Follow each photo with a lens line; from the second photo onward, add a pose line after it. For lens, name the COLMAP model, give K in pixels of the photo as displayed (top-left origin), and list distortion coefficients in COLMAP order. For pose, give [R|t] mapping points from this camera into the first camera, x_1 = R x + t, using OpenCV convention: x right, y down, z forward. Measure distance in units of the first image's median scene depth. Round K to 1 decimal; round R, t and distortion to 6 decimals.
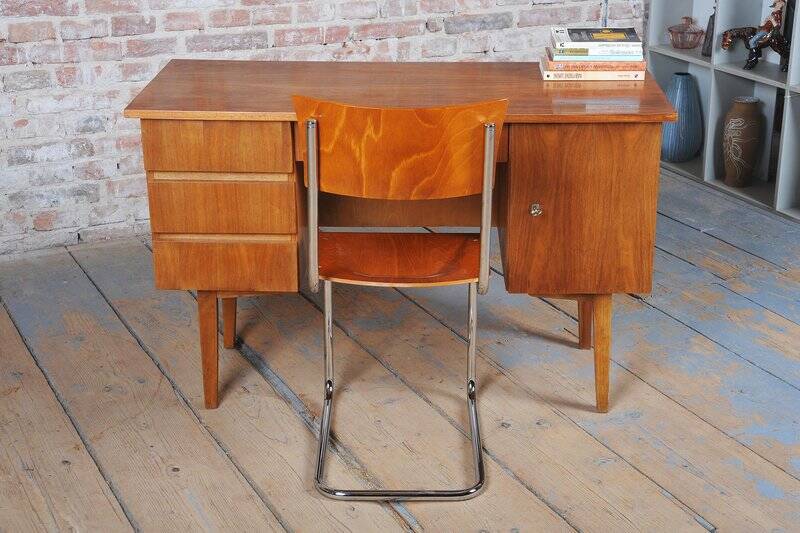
lens RADIAL K [[1248.0, 0, 395.1], [0, 1248.0, 265.3], [0, 0, 1]] dist [0.148455, 0.000000]
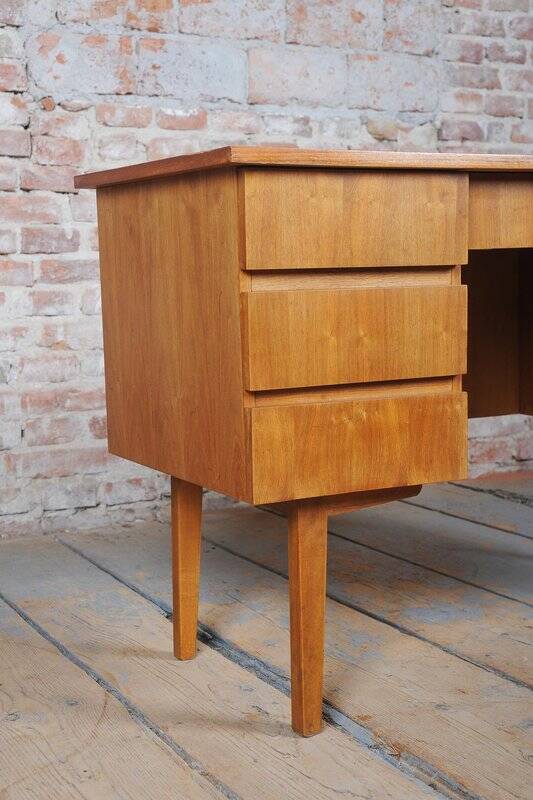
lens RADIAL K [[1244.6, 0, 294.8], [0, 1244.6, 430.5], [0, 0, 1]] dist [0.026557, 0.000000]
pose [[0.999122, -0.015865, 0.038785, -0.094586], [0.023257, 0.979866, -0.198299, 0.065796], [-0.034859, 0.199027, 0.979374, 0.304690]]
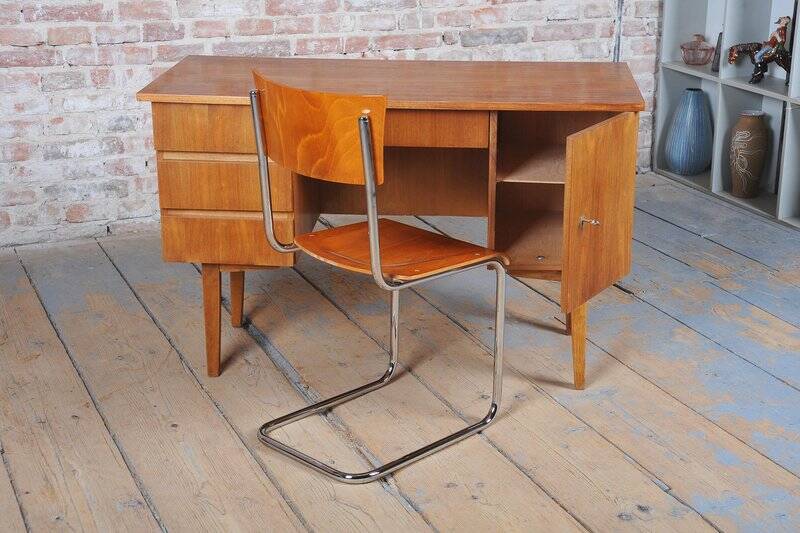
lens RADIAL K [[1248.0, 0, 386.3], [0, 1248.0, 266.8], [0, 0, 1]] dist [0.148455, 0.000000]
pose [[0.998343, 0.021072, -0.053545, 0.042178], [-0.022730, 0.999275, -0.030542, 0.037008], [0.052863, 0.031708, 0.998098, -0.048657]]
